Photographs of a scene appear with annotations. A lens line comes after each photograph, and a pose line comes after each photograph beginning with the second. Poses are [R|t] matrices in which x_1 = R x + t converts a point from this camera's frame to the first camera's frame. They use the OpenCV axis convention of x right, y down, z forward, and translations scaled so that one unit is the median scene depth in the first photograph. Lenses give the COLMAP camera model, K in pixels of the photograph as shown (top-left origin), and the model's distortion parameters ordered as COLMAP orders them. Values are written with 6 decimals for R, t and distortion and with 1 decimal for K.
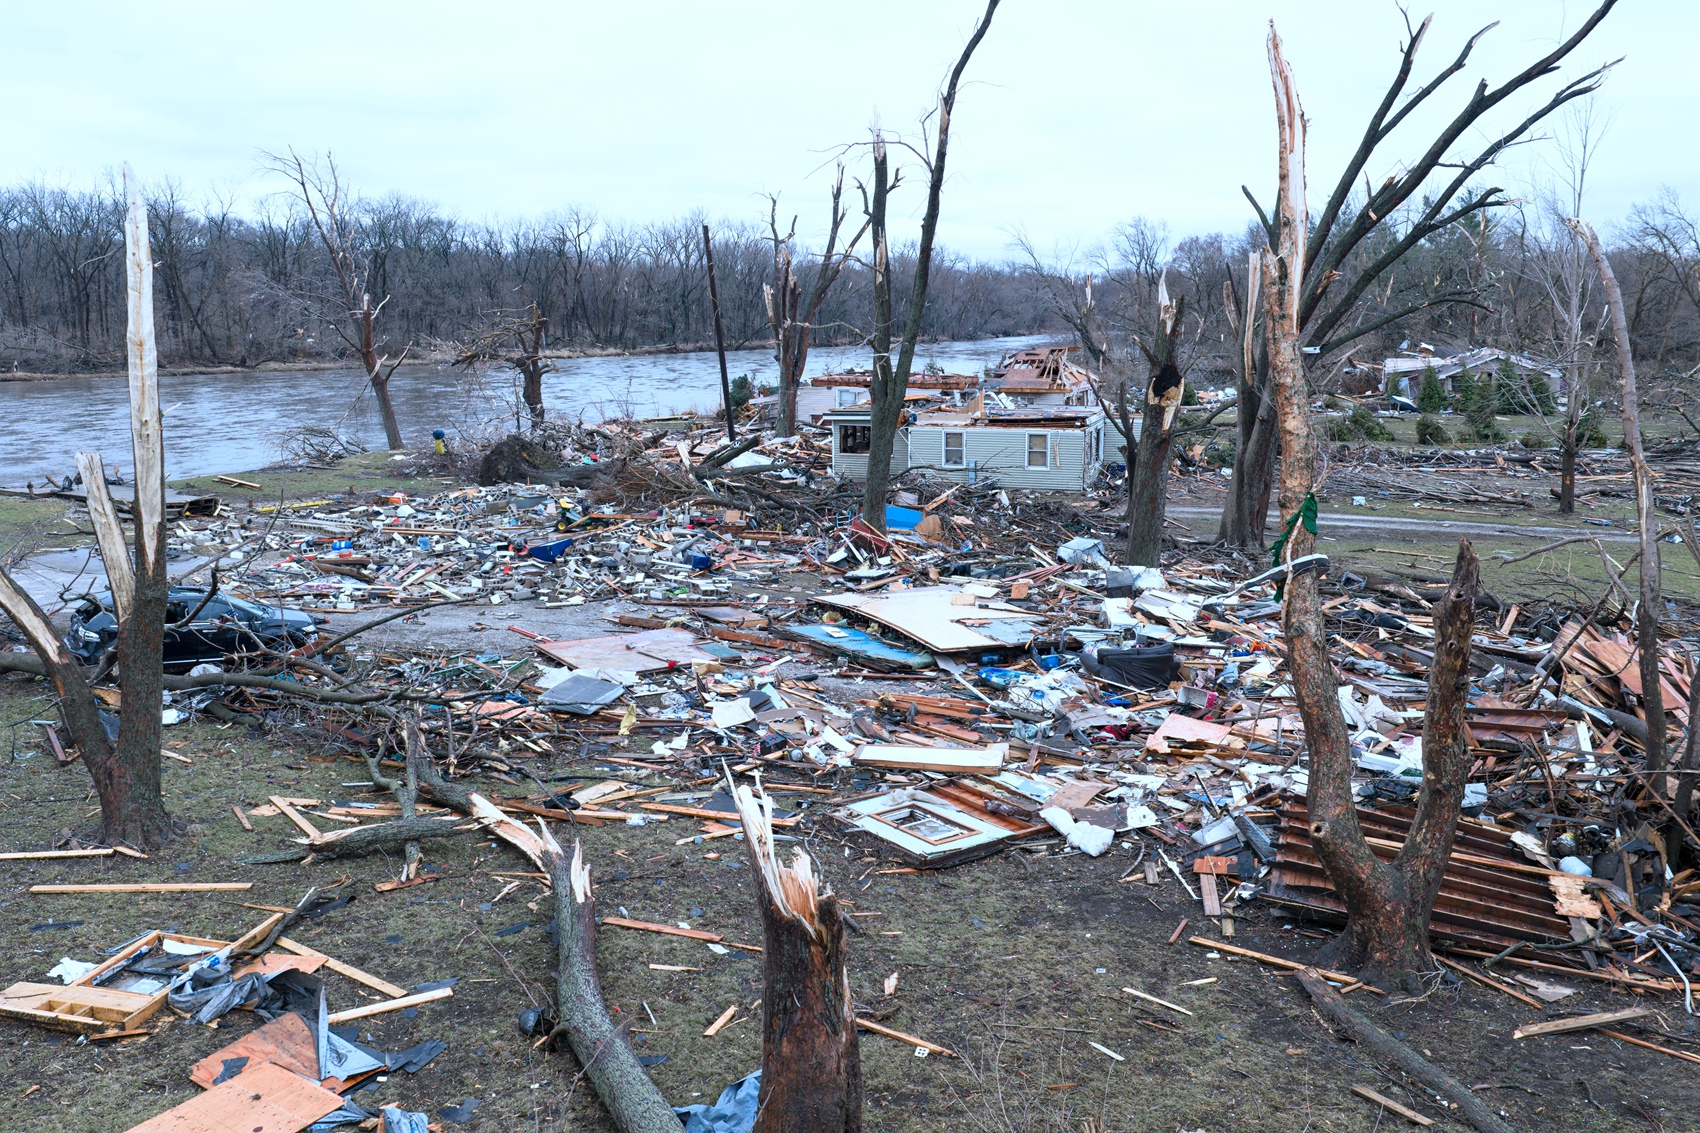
lens RADIAL K [[1407.9, 0, 845.6], [0, 1407.9, 566.1], [0, 0, 1]] dist [0.005524, -0.012381]
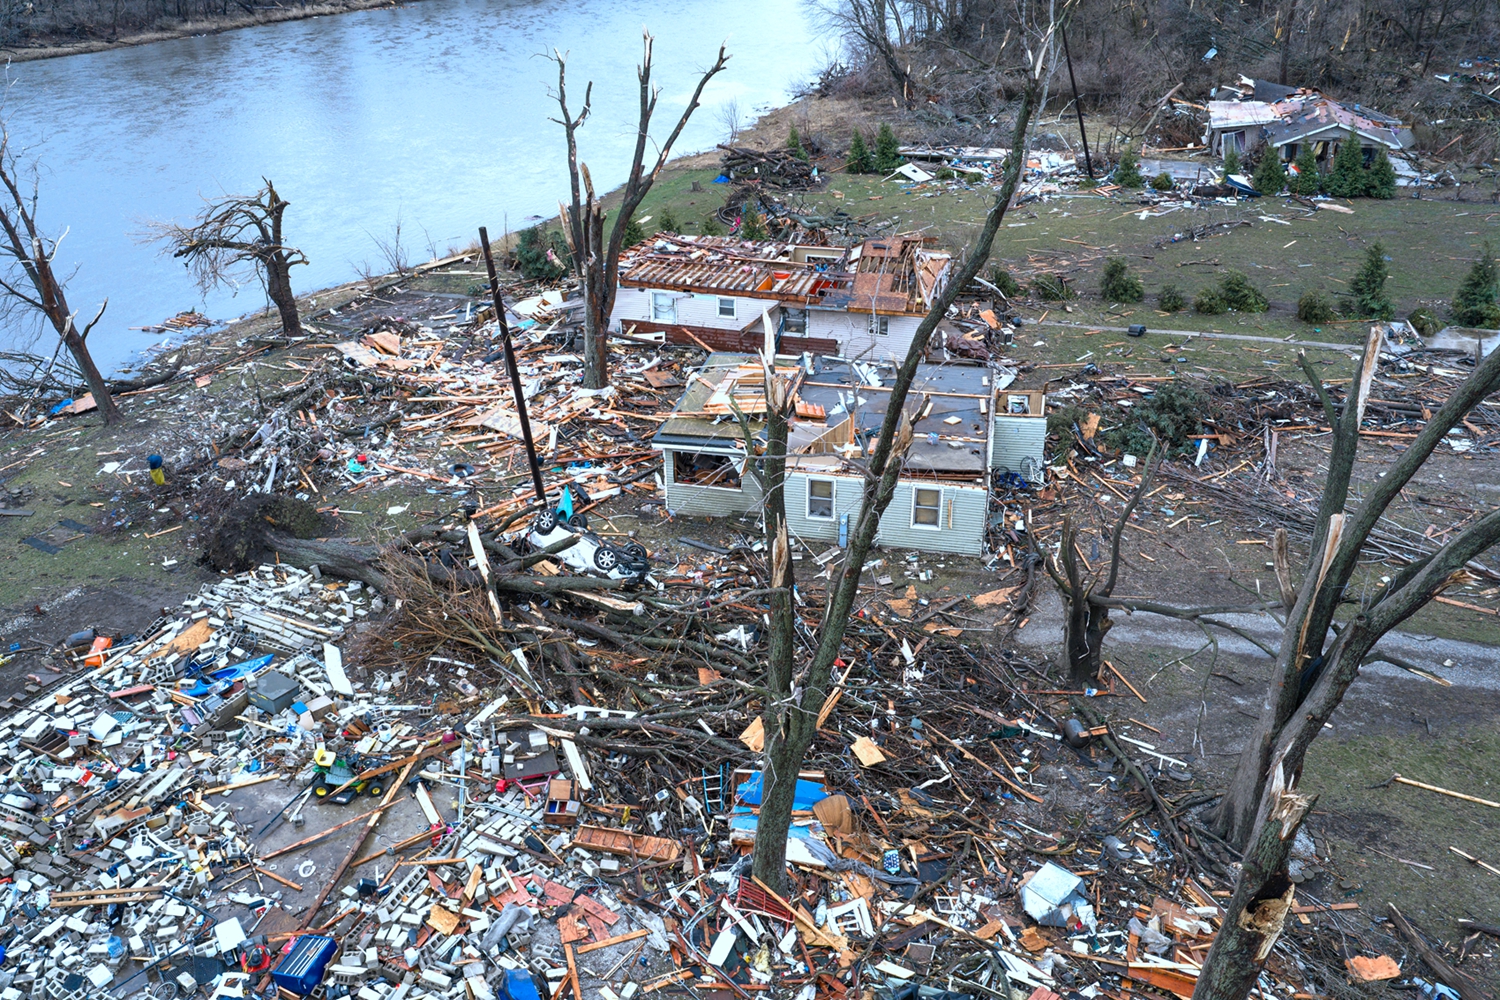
lens RADIAL K [[1242.3, 0, 748.2], [0, 1242.3, 498.8], [0, 0, 1]] dist [0.005524, -0.012381]
pose [[0.994839, -0.049868, 0.088361, -0.021610], [0.023194, 0.959596, 0.280424, -0.231887], [-0.098775, -0.276927, 0.955801, 0.272007]]
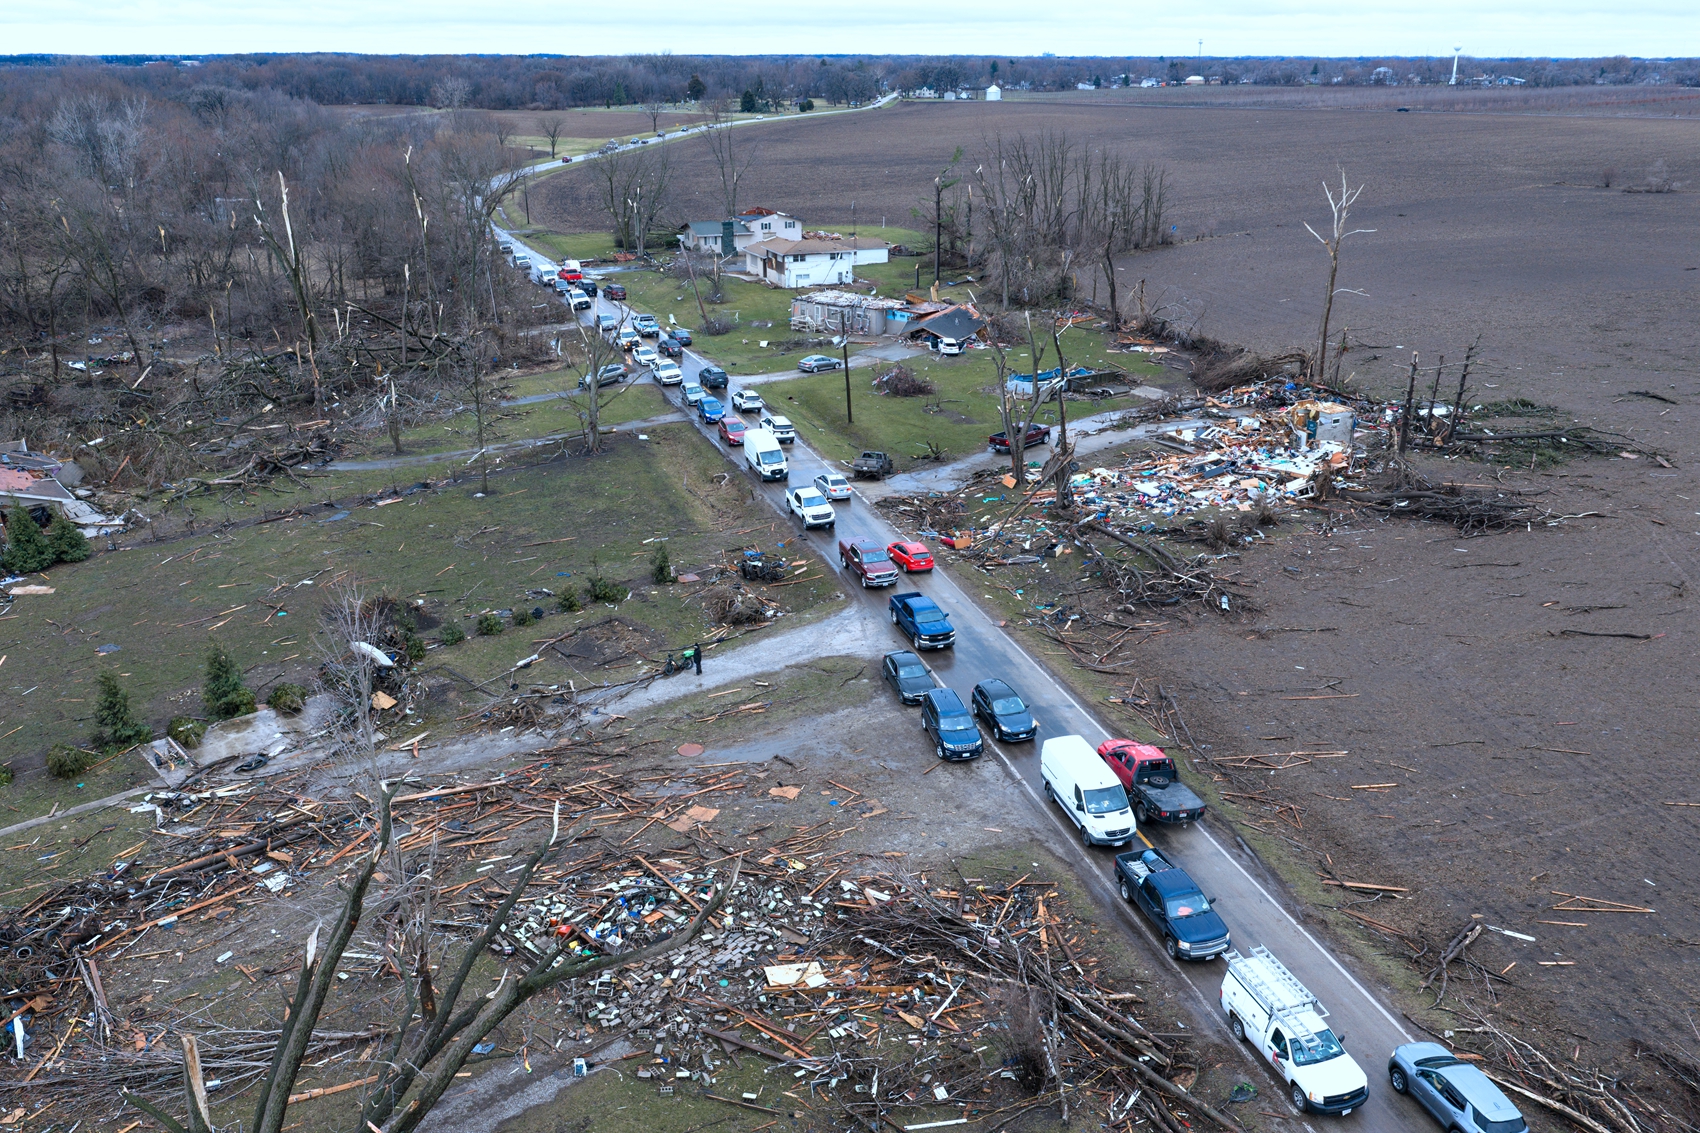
lens RADIAL K [[1407.9, 0, 851.0], [0, 1407.9, 565.3], [0, 0, 1]] dist [0.005524, -0.012381]
pose [[0.456365, -0.301798, 0.837048, -0.021939], [0.153467, 0.953322, 0.260049, -0.377861], [-0.876458, 0.009782, 0.481379, 0.243103]]
